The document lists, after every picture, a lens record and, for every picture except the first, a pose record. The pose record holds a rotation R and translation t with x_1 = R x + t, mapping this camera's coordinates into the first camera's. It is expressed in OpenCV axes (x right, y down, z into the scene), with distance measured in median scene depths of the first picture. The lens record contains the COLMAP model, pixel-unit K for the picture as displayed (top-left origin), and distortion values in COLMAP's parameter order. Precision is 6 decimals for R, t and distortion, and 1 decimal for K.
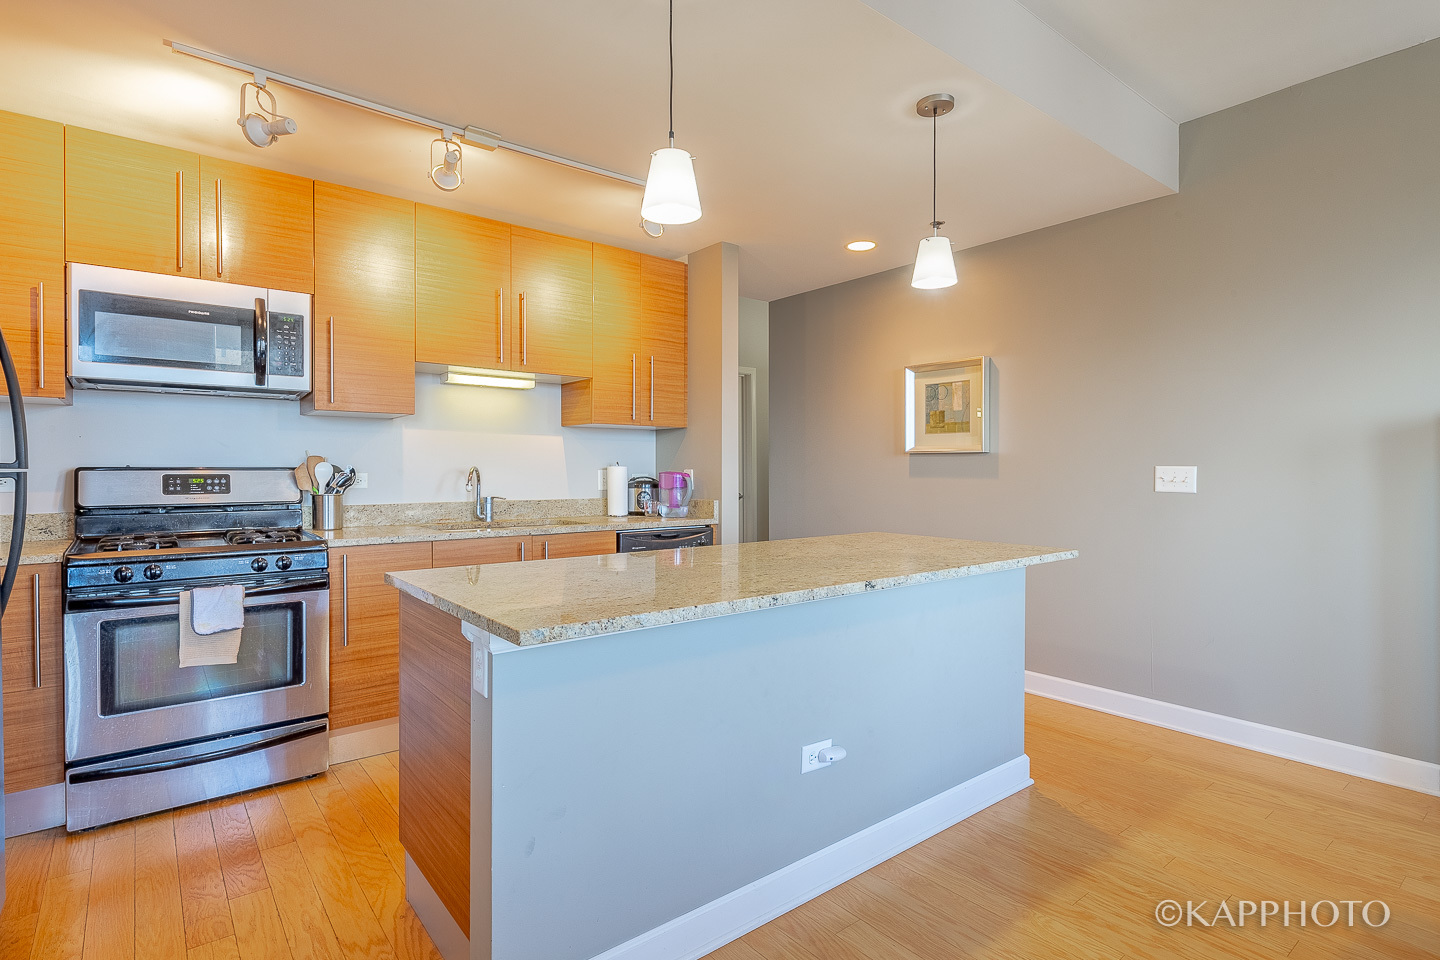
lens RADIAL K [[734.6, 0, 708.0], [0, 734.6, 478.2], [0, 0, 1]] dist [0.003849, -0.000333]
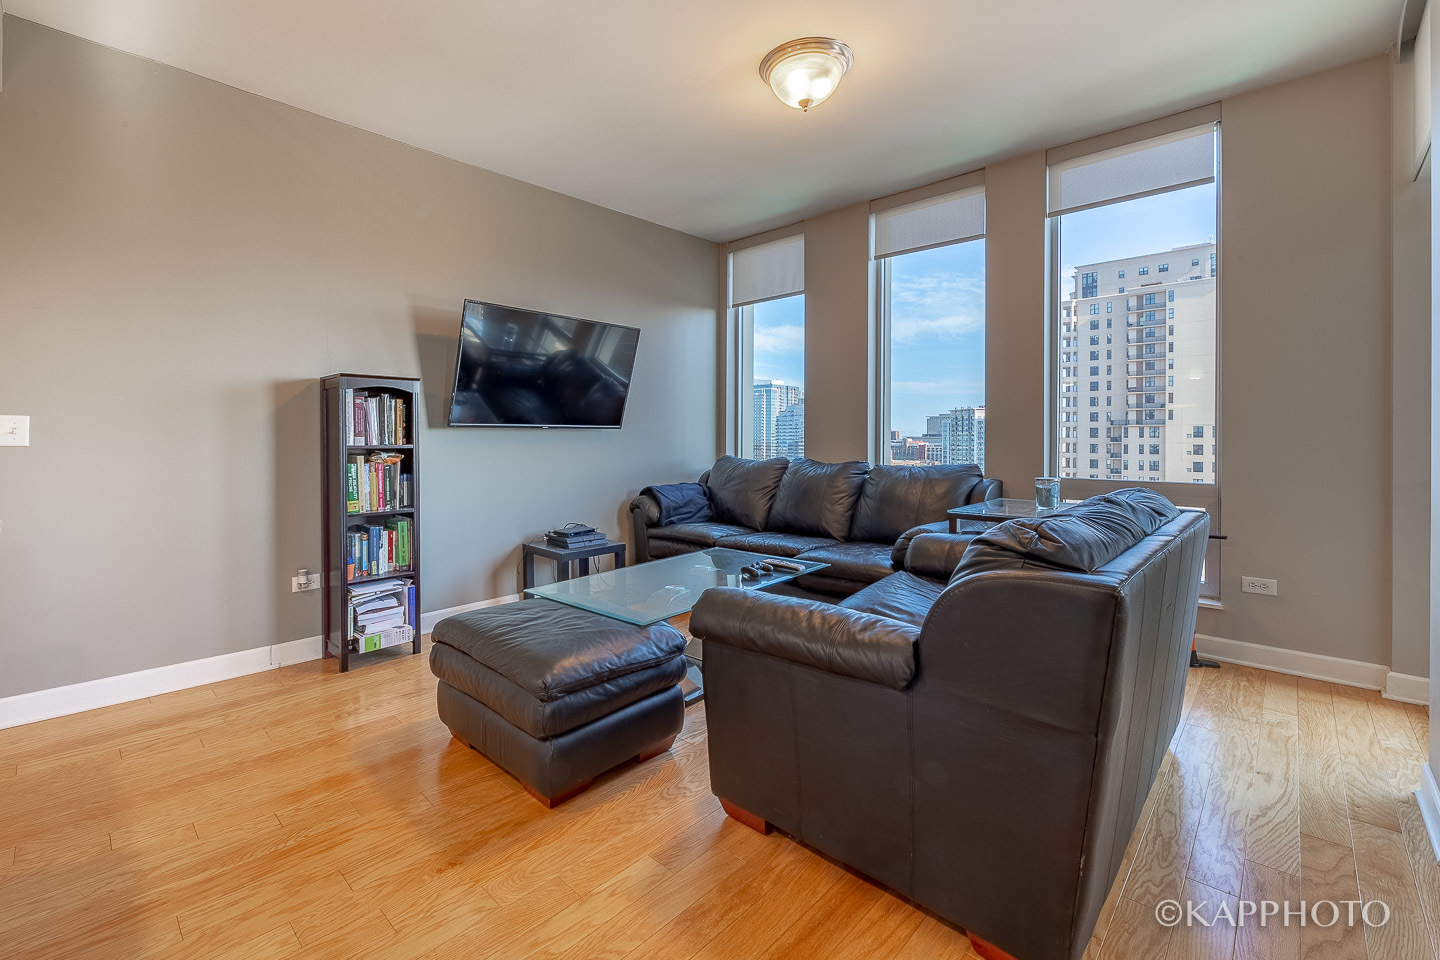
lens RADIAL K [[580.9, 0, 706.3], [0, 580.9, 472.2], [0, 0, 1]] dist [-0.008477, -0.000190]
pose [[-0.129472, -0.057275, 0.989928, -0.115408], [0.005491, 0.998274, 0.058476, 0.016655], [-0.991568, 0.013007, -0.128934, 0.316367]]
